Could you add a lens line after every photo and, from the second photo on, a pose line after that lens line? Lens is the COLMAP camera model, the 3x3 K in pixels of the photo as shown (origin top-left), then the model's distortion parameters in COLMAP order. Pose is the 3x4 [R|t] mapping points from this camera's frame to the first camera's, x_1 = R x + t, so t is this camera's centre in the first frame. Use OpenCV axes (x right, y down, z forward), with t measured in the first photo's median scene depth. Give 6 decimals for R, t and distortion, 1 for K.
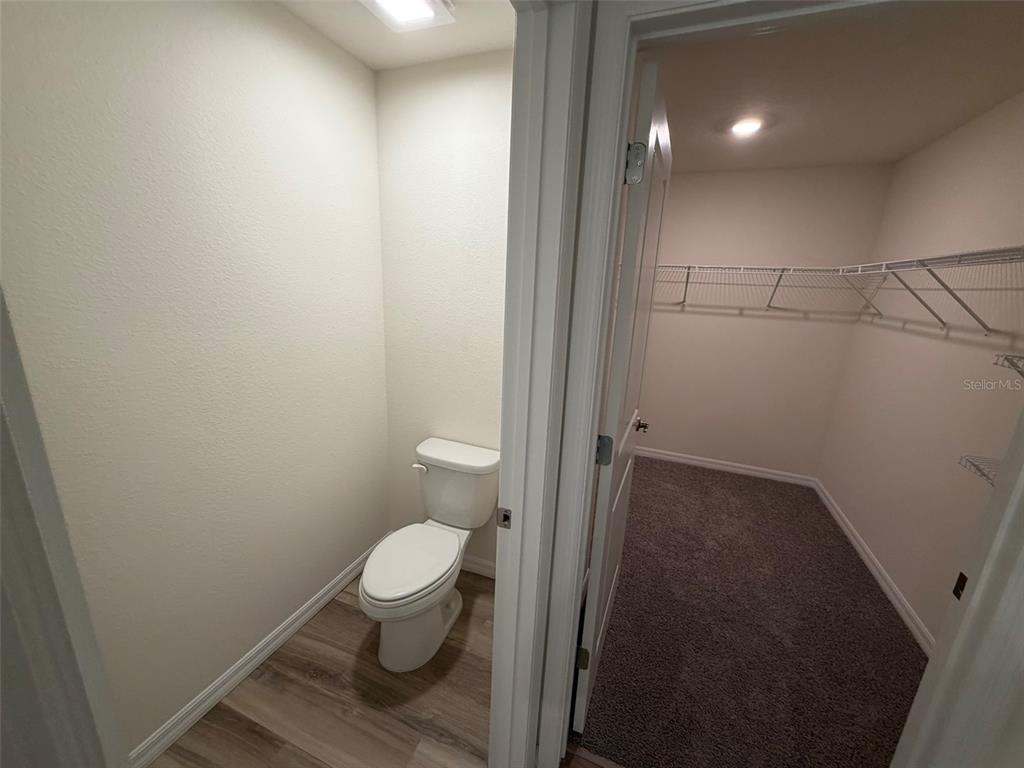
lens RADIAL K [[407.6, 0, 511.9], [0, 407.6, 383.5], [0, 0, 1]] dist [-0.000744, -0.000422]
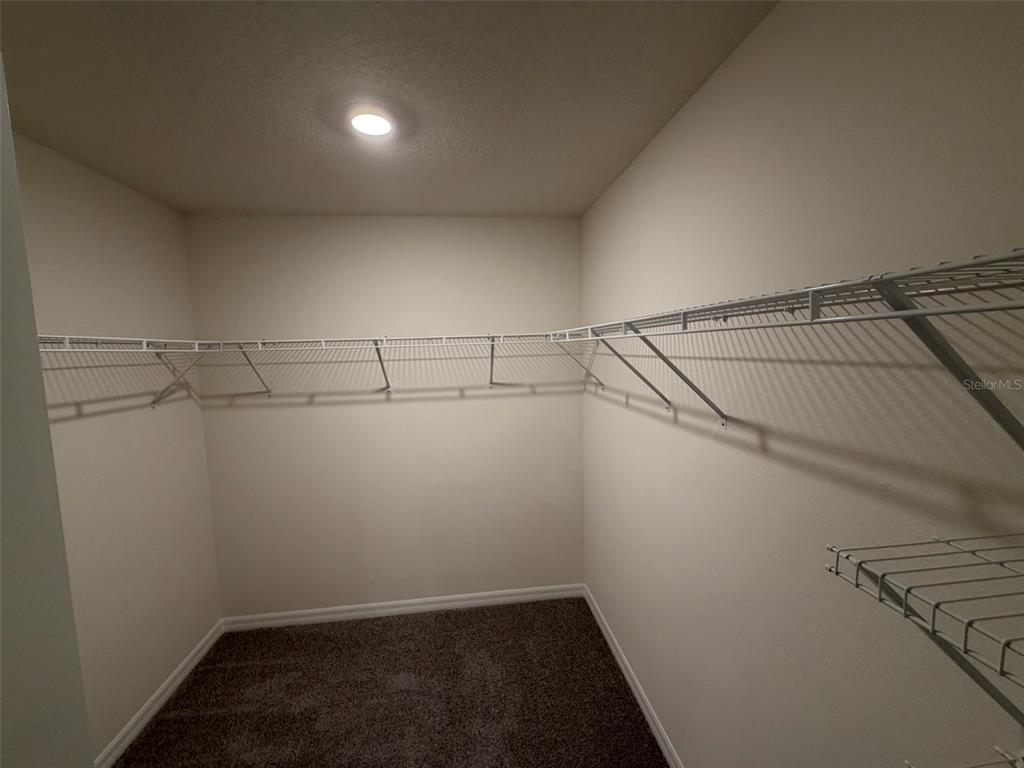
lens RADIAL K [[407.6, 0, 513.4], [0, 407.6, 384.1], [0, 0, 1]] dist [-0.000744, -0.000422]
pose [[0.871515, -0.110386, 0.477782, 0.342305], [0.183122, 0.977109, -0.108280, -0.110699], [-0.454893, 0.181860, 0.871780, 0.349688]]
